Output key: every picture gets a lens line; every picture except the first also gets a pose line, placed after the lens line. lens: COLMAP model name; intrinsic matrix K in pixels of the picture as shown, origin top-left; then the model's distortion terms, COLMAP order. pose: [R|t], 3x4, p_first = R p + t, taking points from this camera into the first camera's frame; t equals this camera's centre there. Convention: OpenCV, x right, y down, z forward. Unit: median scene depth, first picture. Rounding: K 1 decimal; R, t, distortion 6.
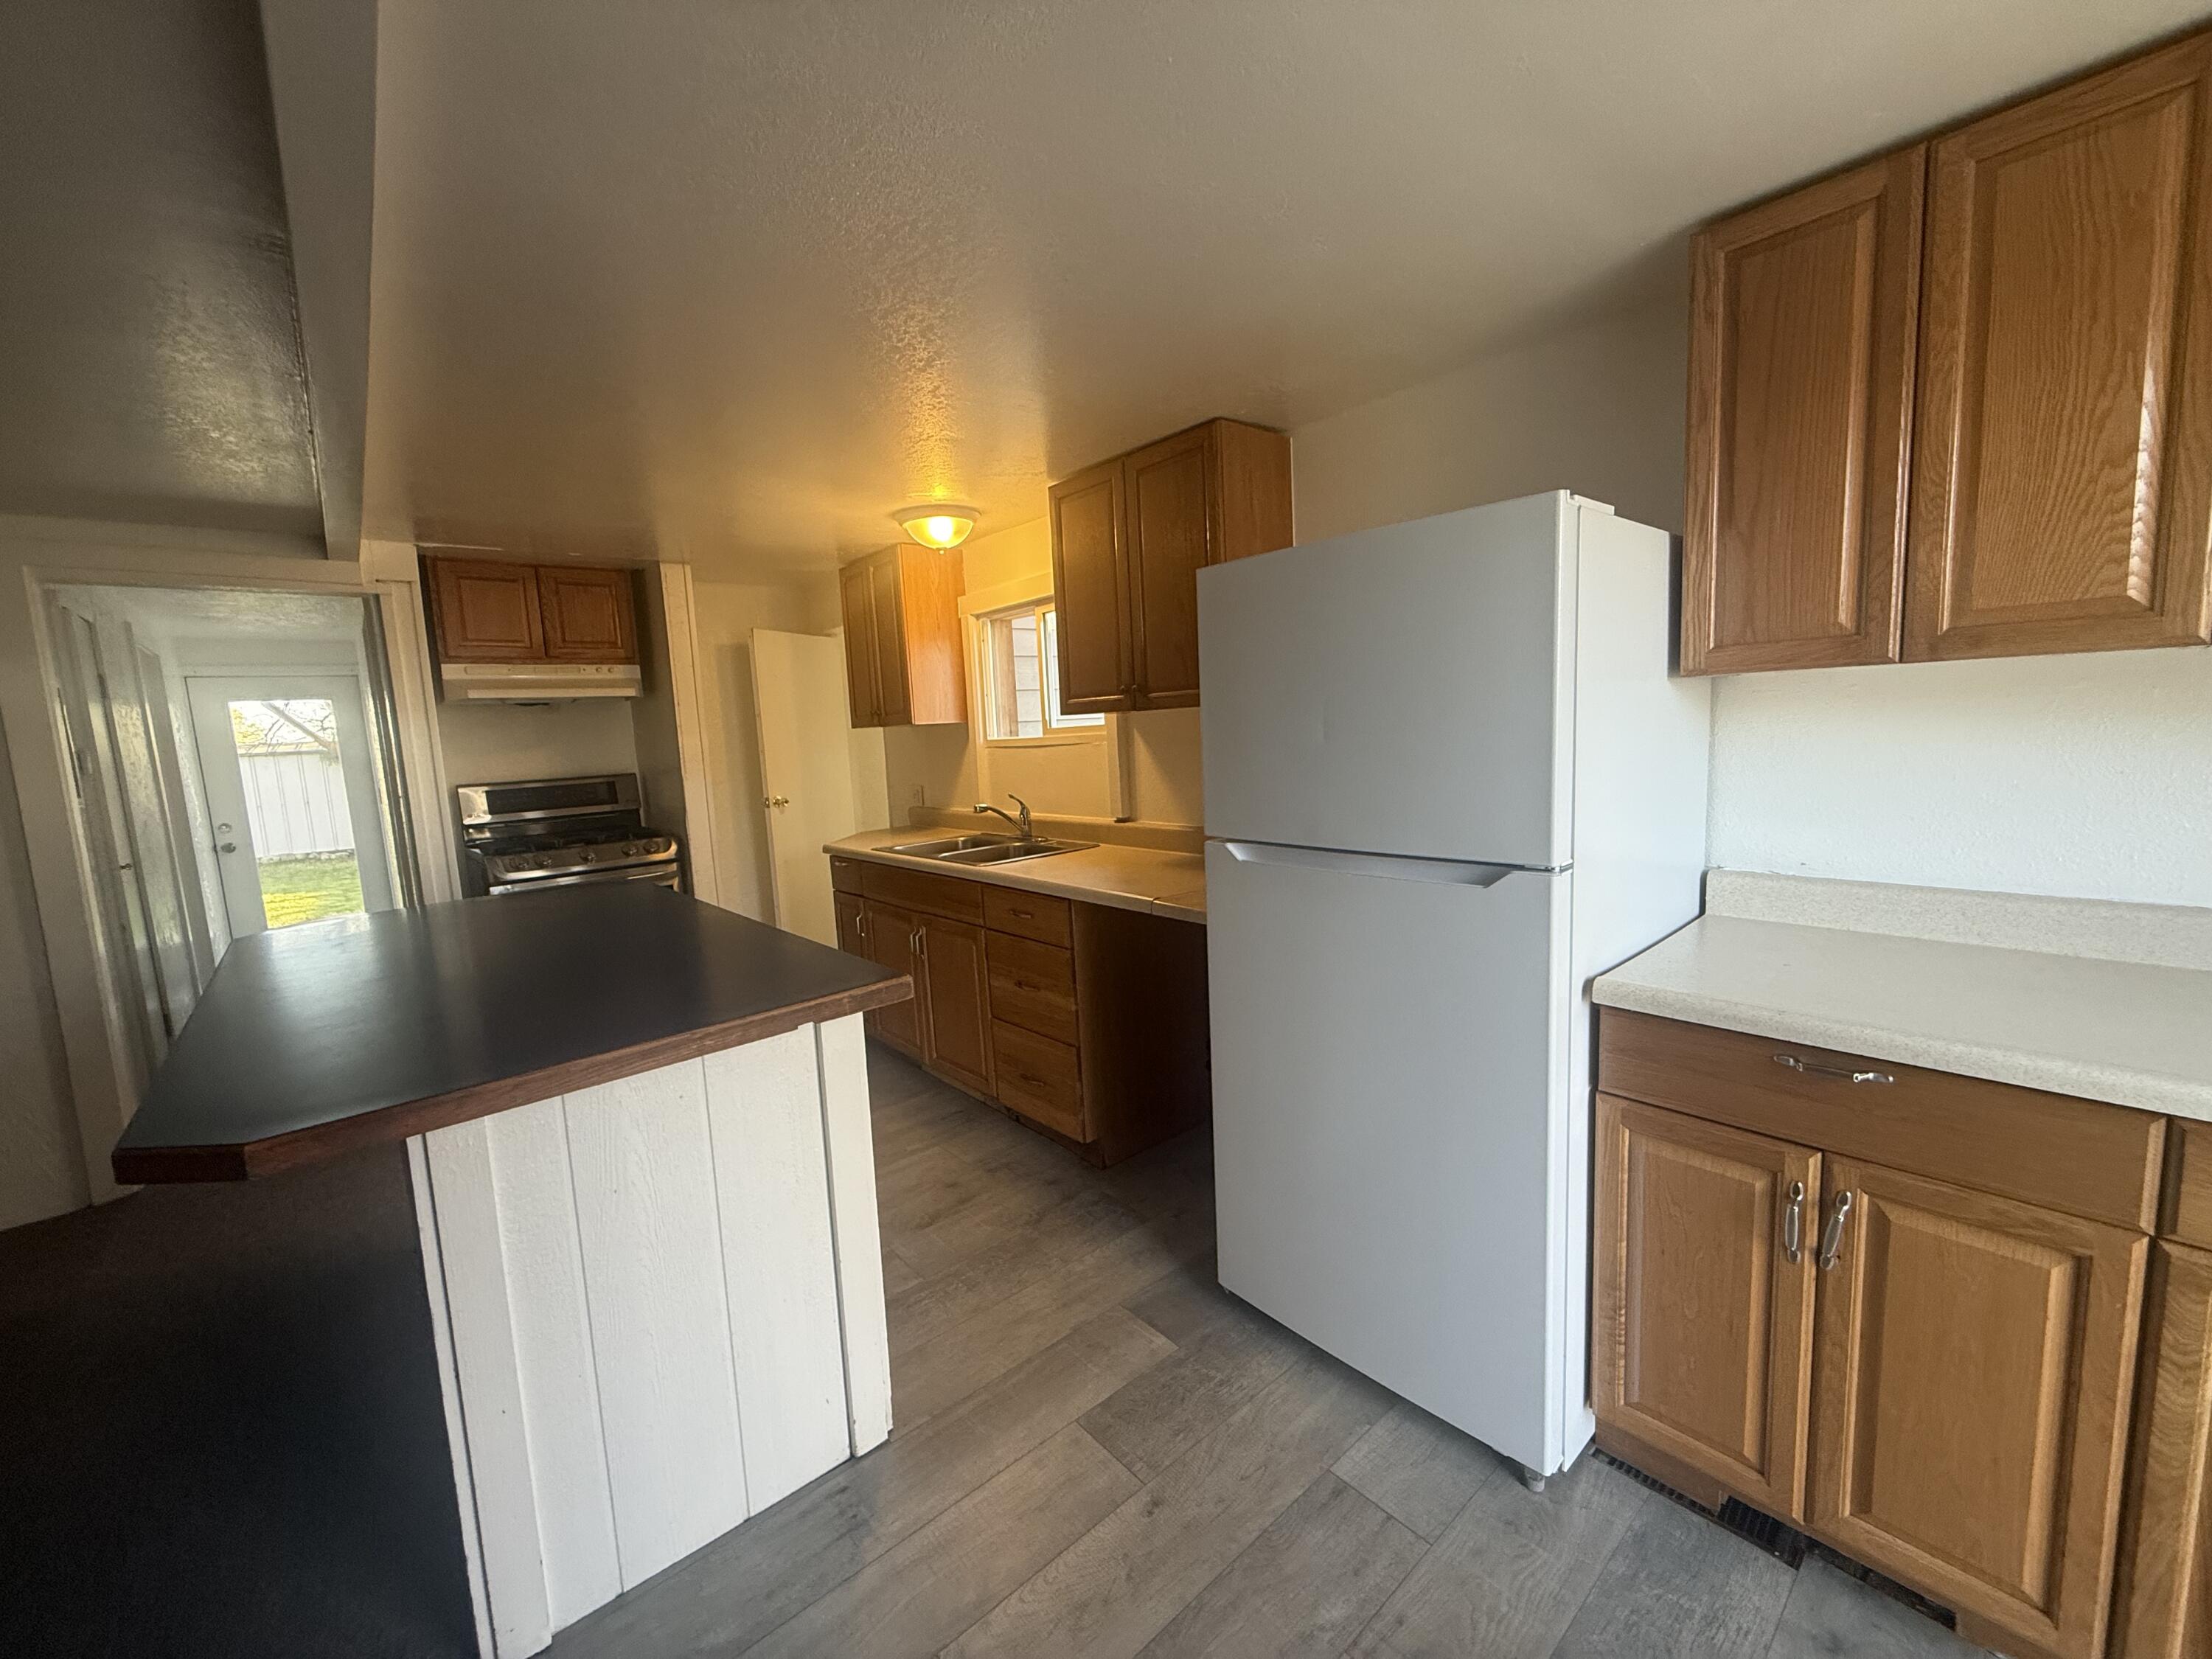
lens RADIAL K [[884.4, 0, 1106.7], [0, 884.4, 830.2], [0, 0, 1]] dist [0.001522, 0.000001]
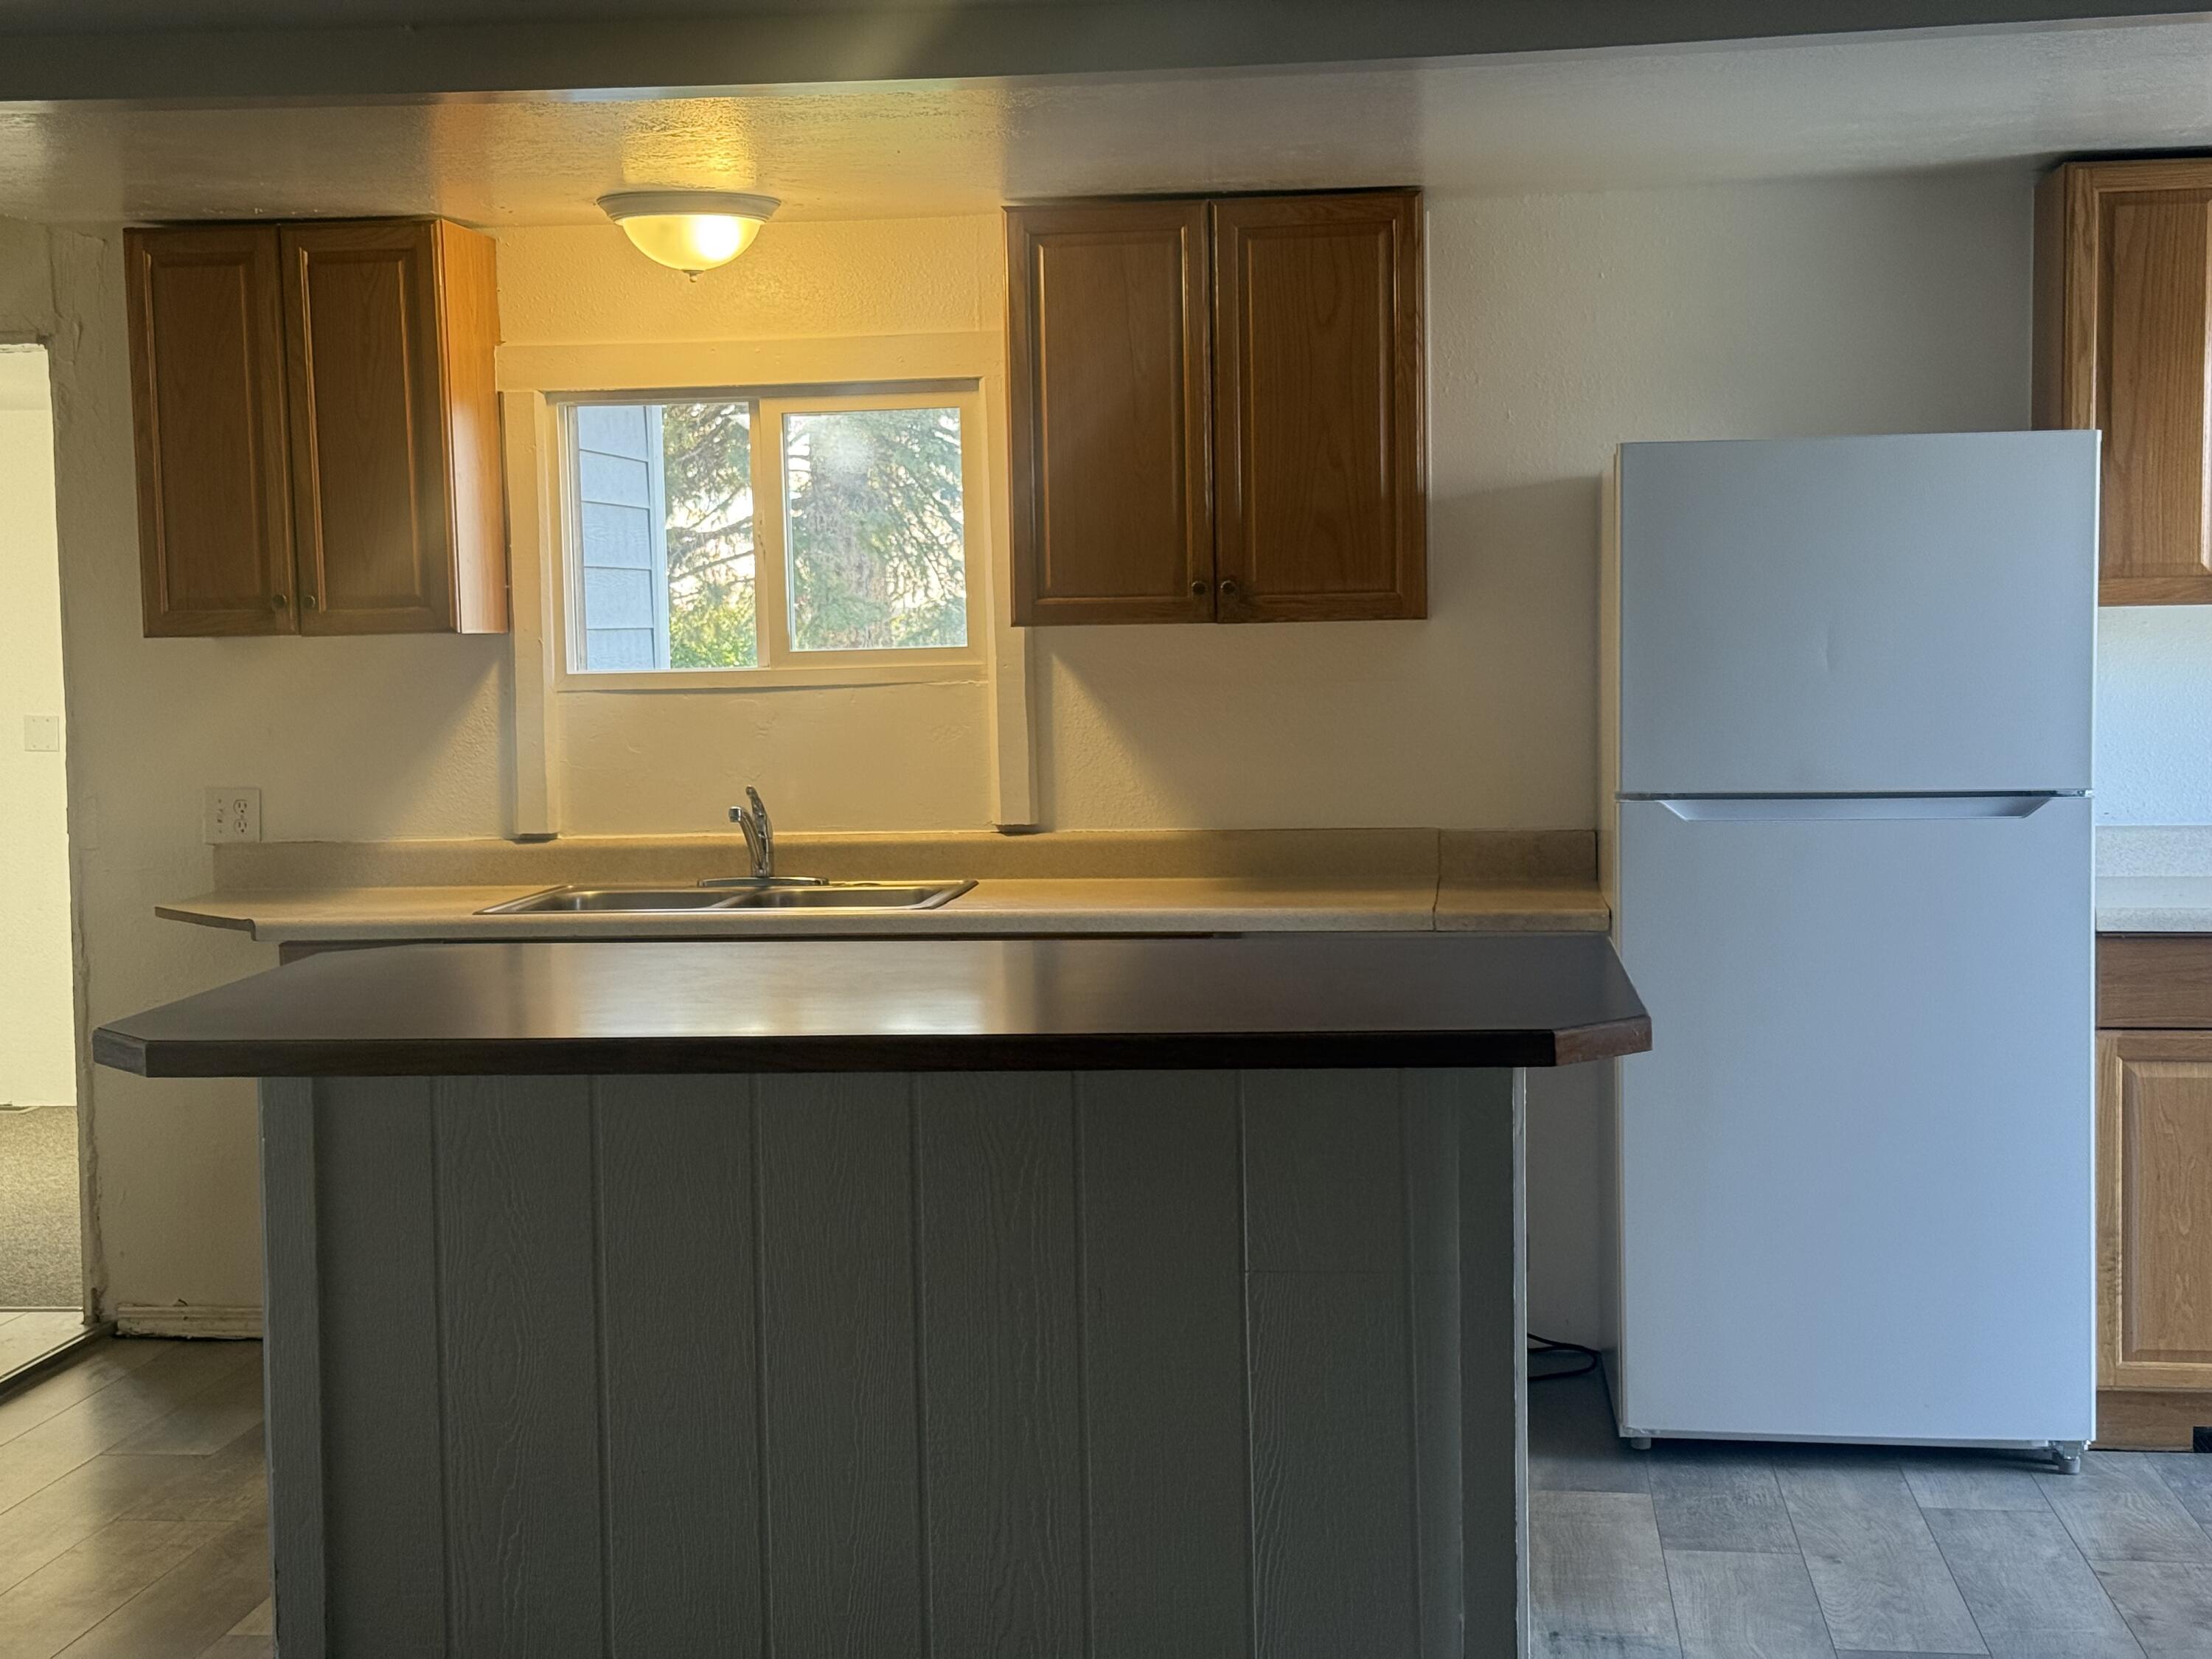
lens RADIAL K [[3079.4, 0, 1105.7], [0, 3079.4, 830.9], [0, 0, 1]] dist [0.073388, 0.000000]
pose [[0.739565, -0.008120, 0.673036, -2.324911], [0.061276, 0.996587, -0.055309, 0.184813], [-0.670290, 0.082146, 0.737539, -0.736569]]
